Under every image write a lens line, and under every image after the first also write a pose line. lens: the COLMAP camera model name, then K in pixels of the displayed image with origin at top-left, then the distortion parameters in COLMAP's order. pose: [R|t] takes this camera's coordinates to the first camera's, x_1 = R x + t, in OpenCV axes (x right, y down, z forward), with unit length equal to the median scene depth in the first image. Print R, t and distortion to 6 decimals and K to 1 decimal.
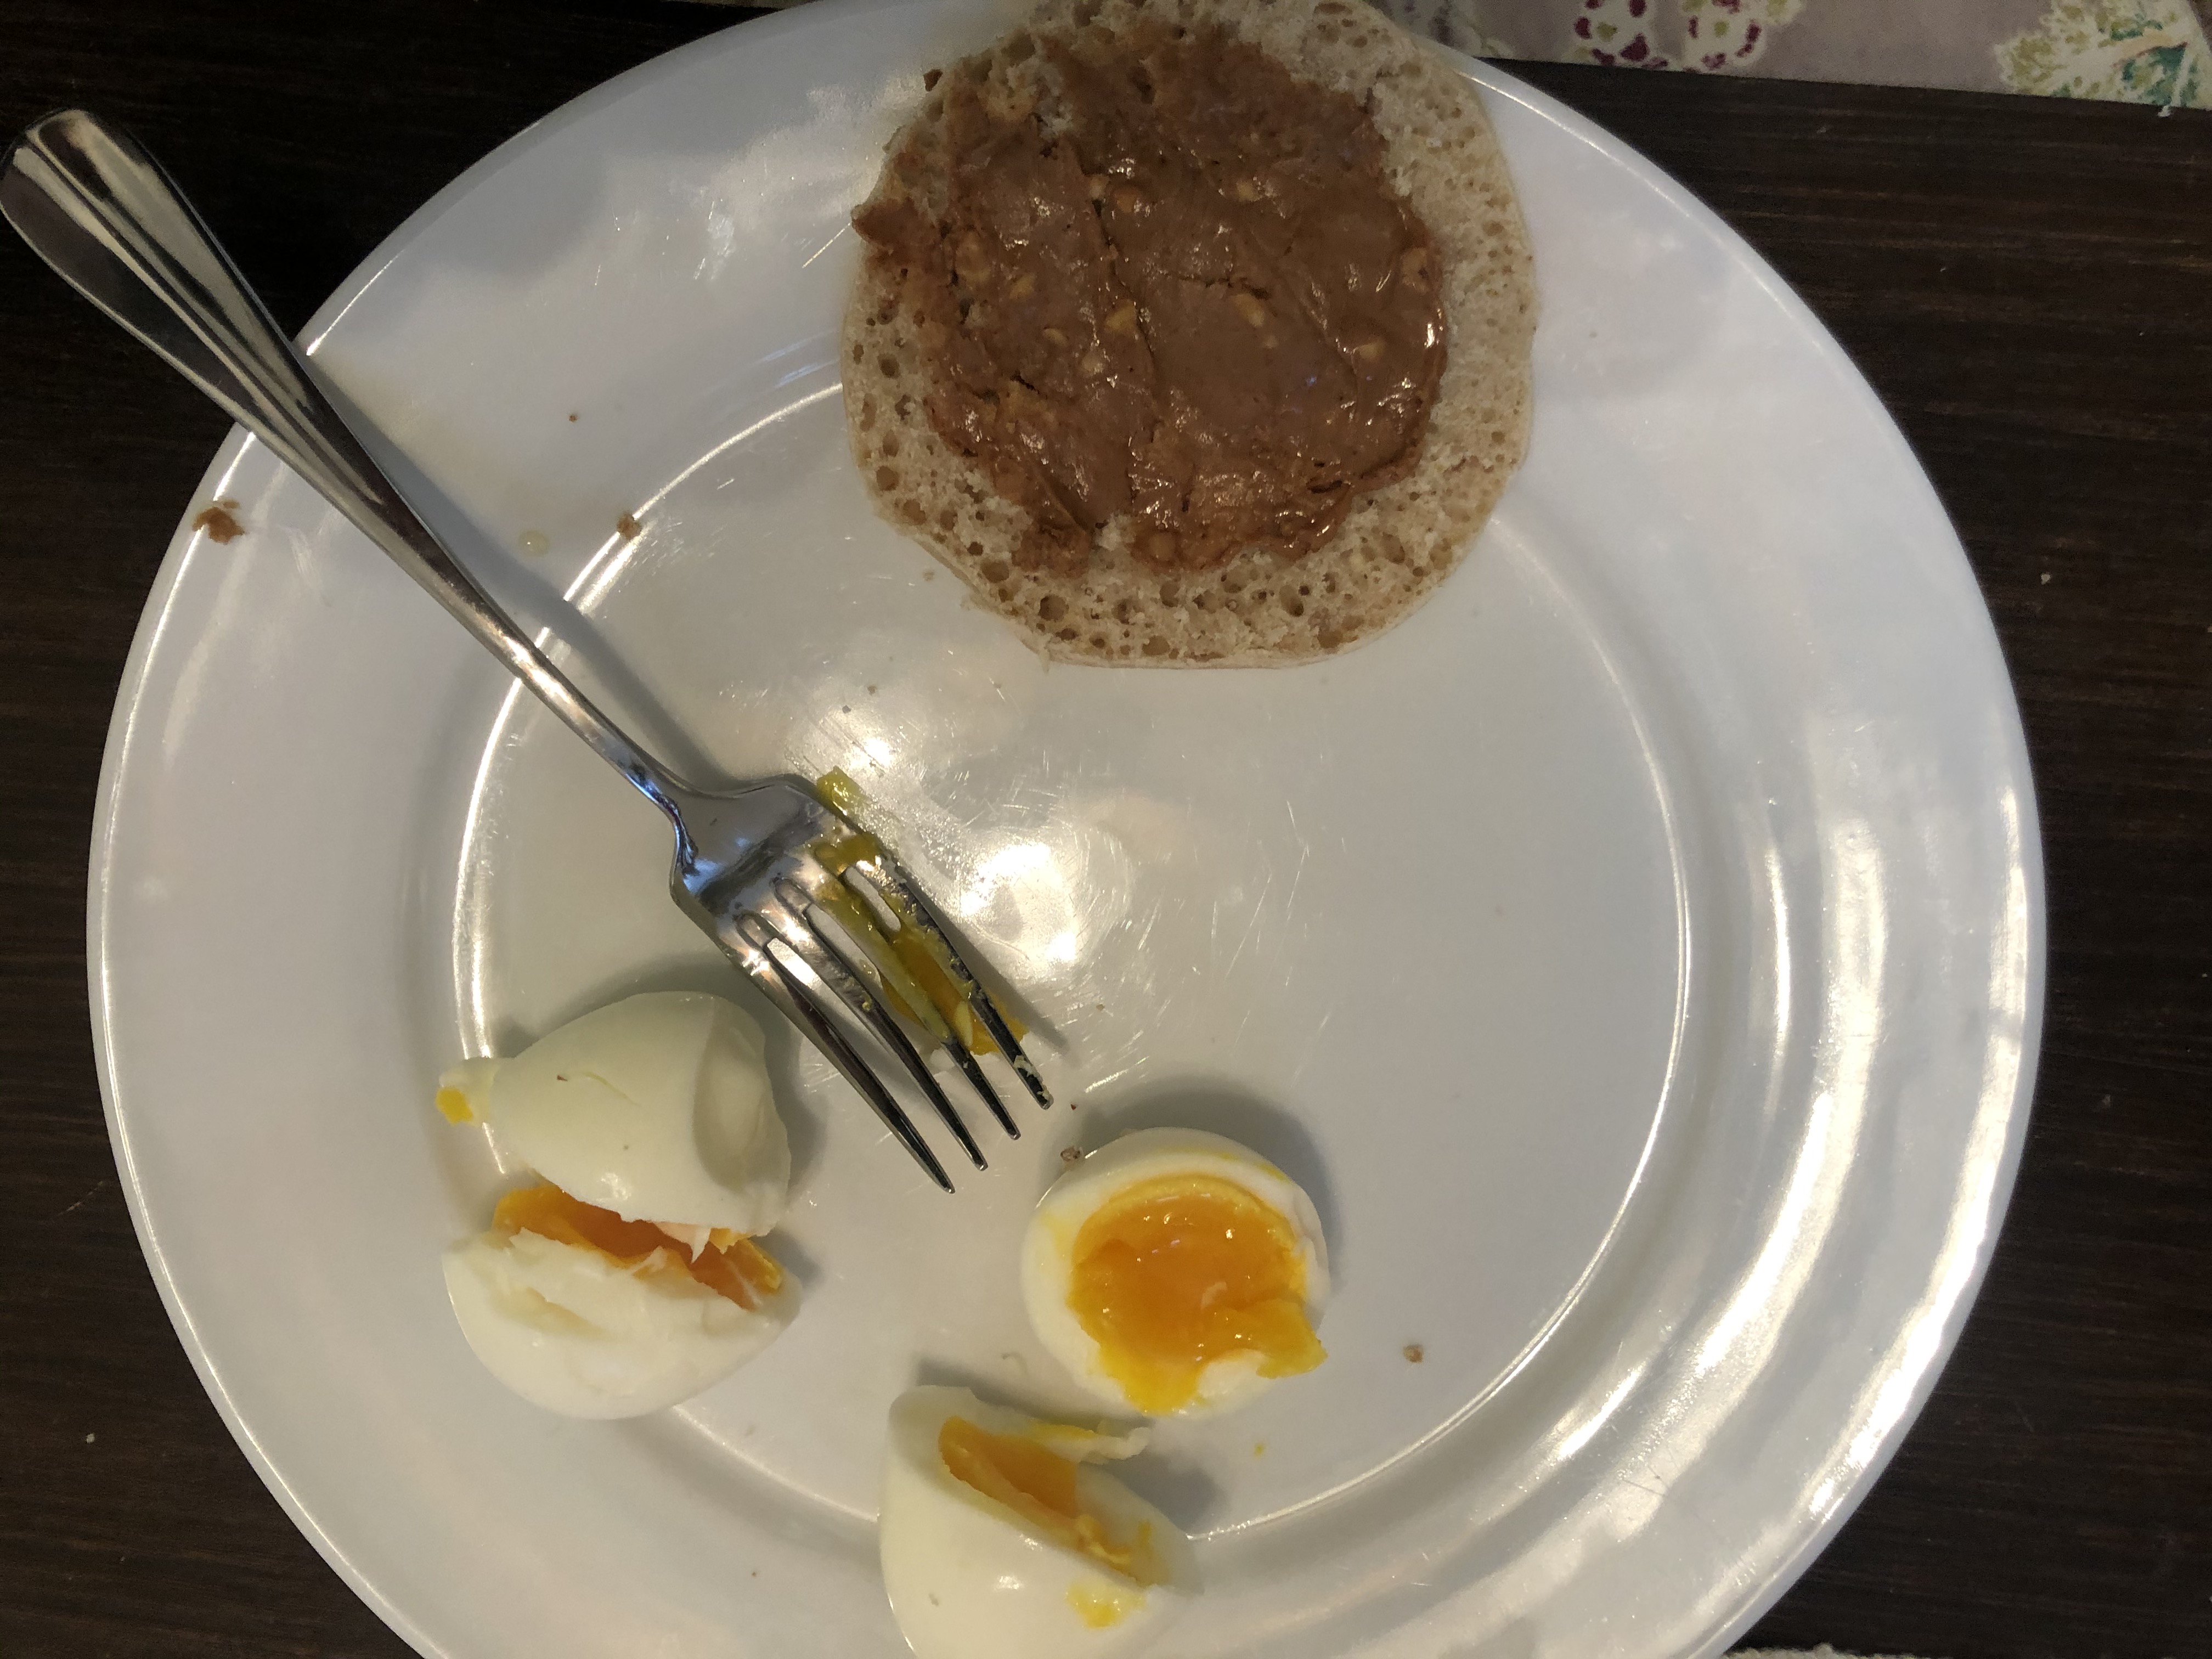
lens RADIAL K [[1809.2, 0, 1104.0], [0, 1809.2, 857.9], [0, 0, 1]] dist [0.010386, 0.004858]
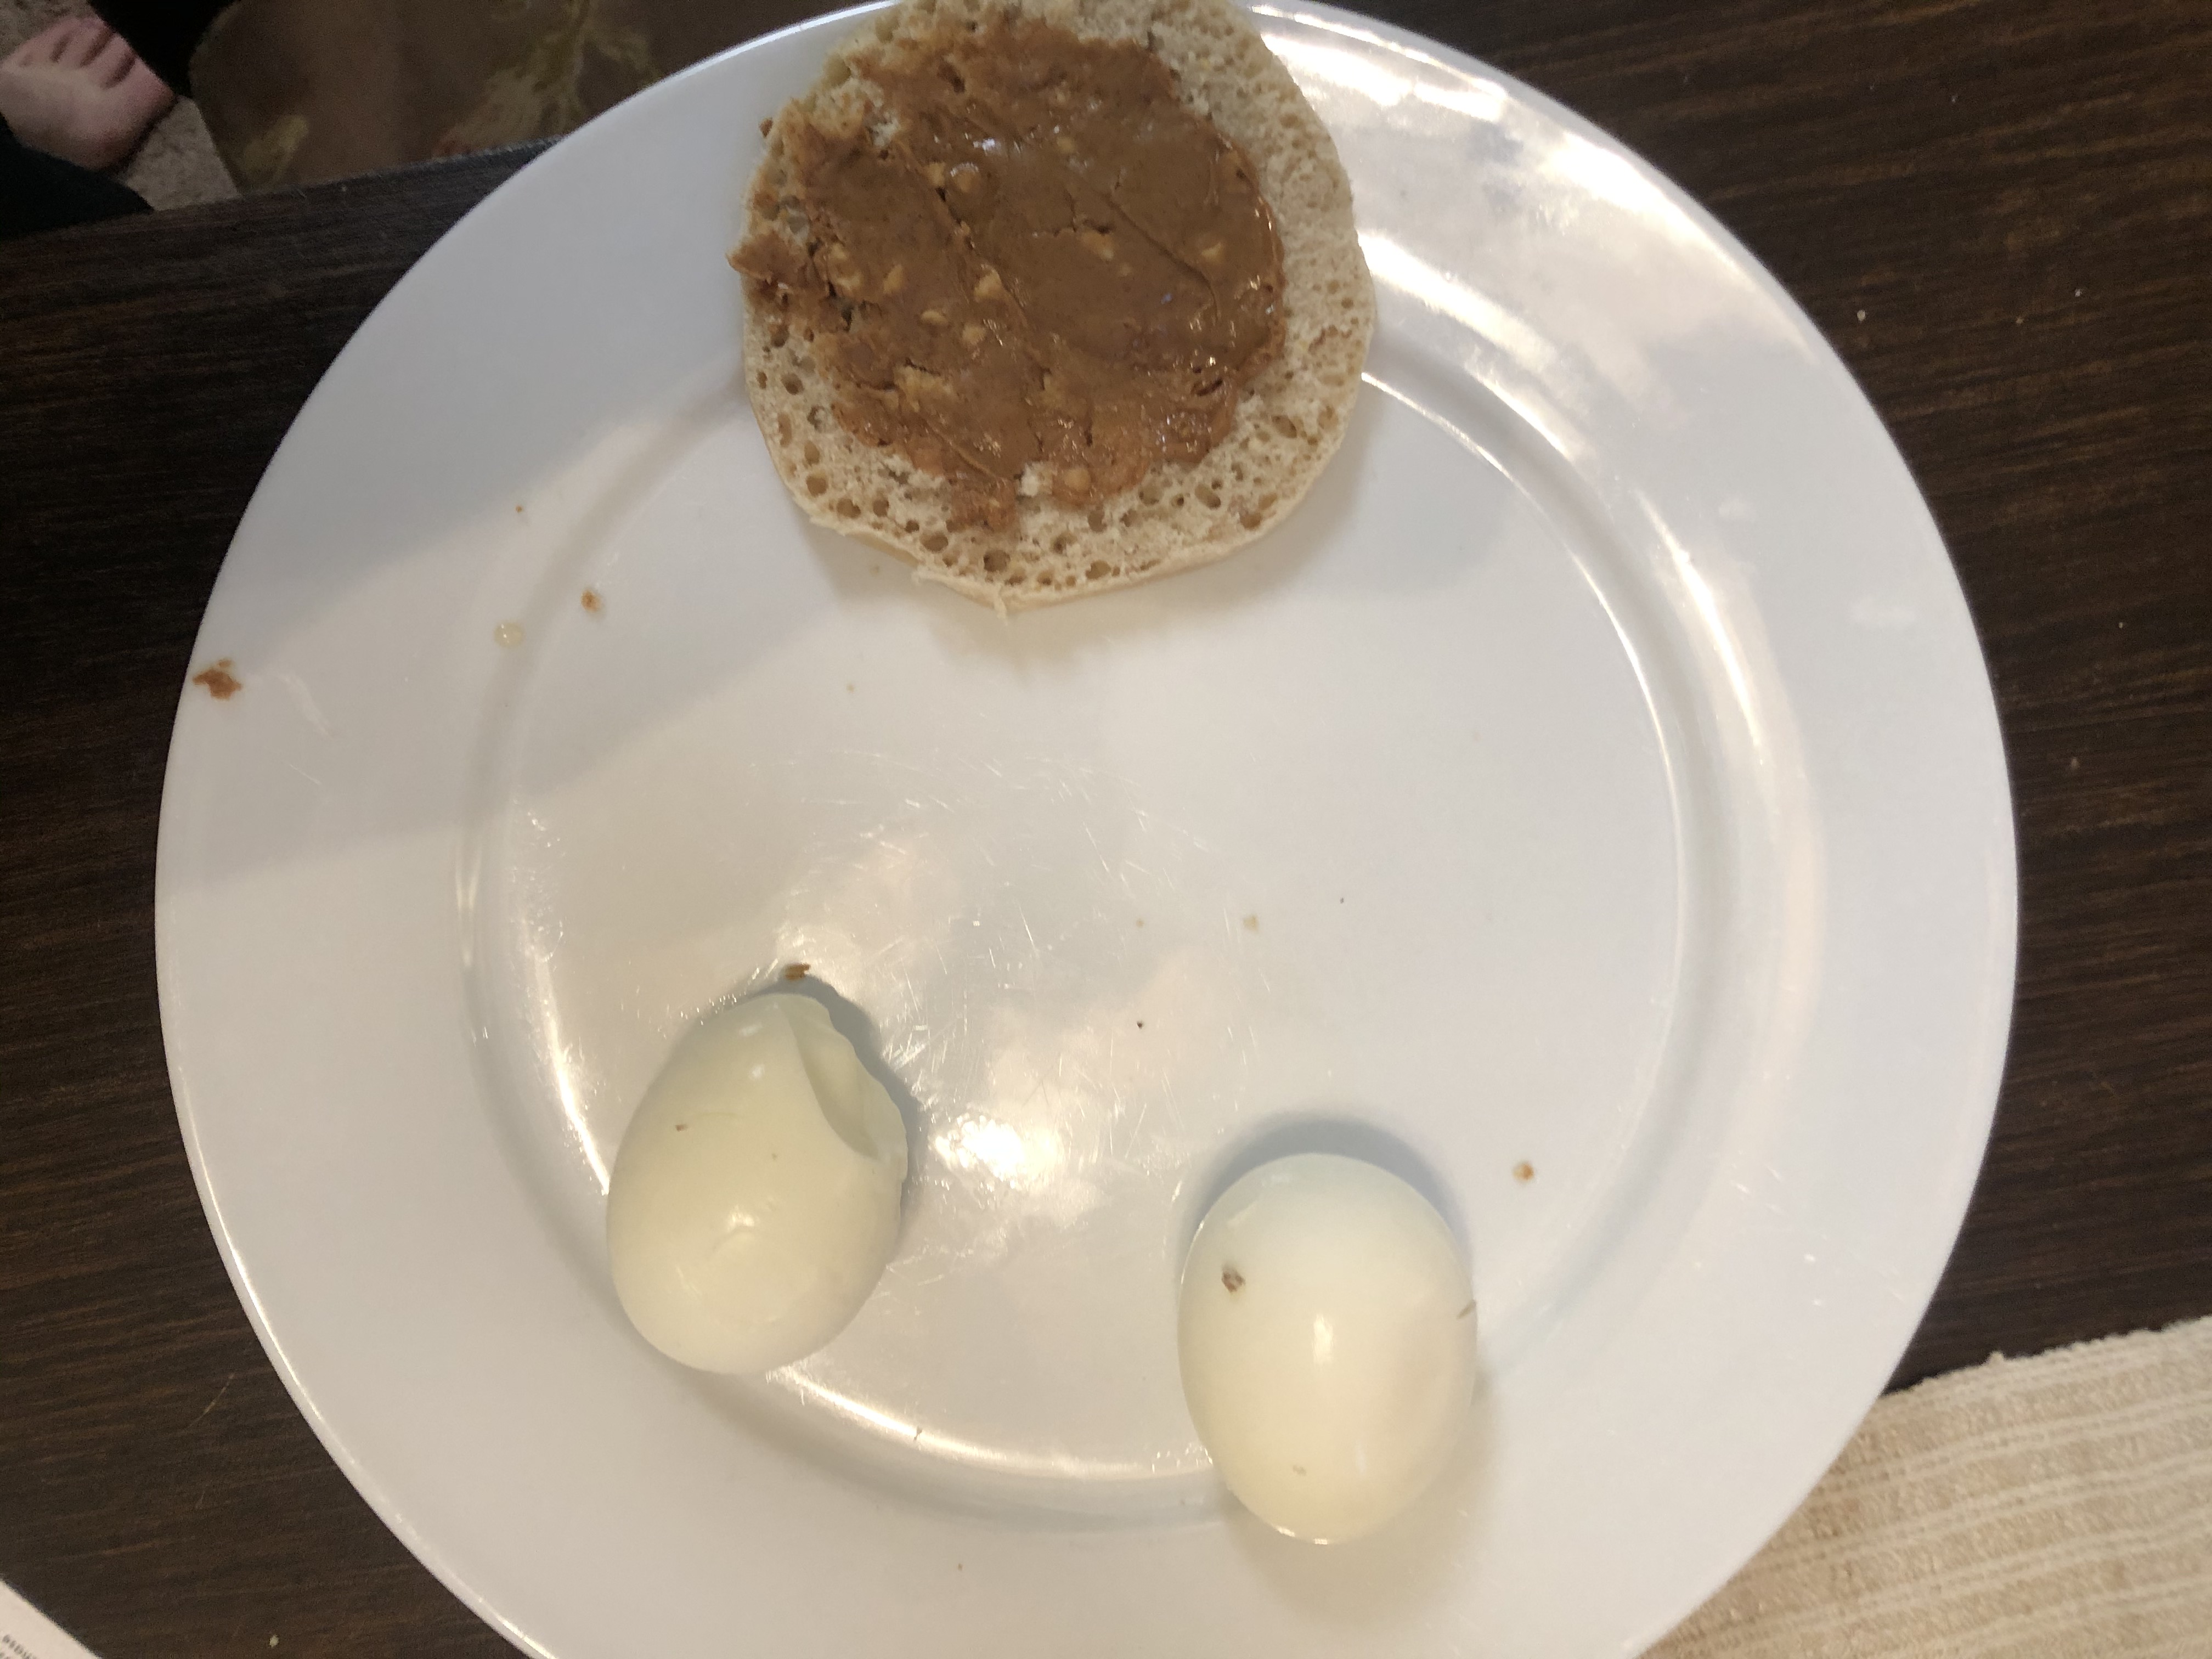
lens RADIAL K [[1809.2, 0, 1104.0], [0, 1809.2, 857.9], [0, 0, 1]] dist [0.010386, 0.004858]
pose [[0.962950, -0.266368, 0.042147, -0.059522], [0.269532, 0.955799, -0.117476, 0.176459], [-0.008992, 0.124483, 0.992181, -0.045309]]
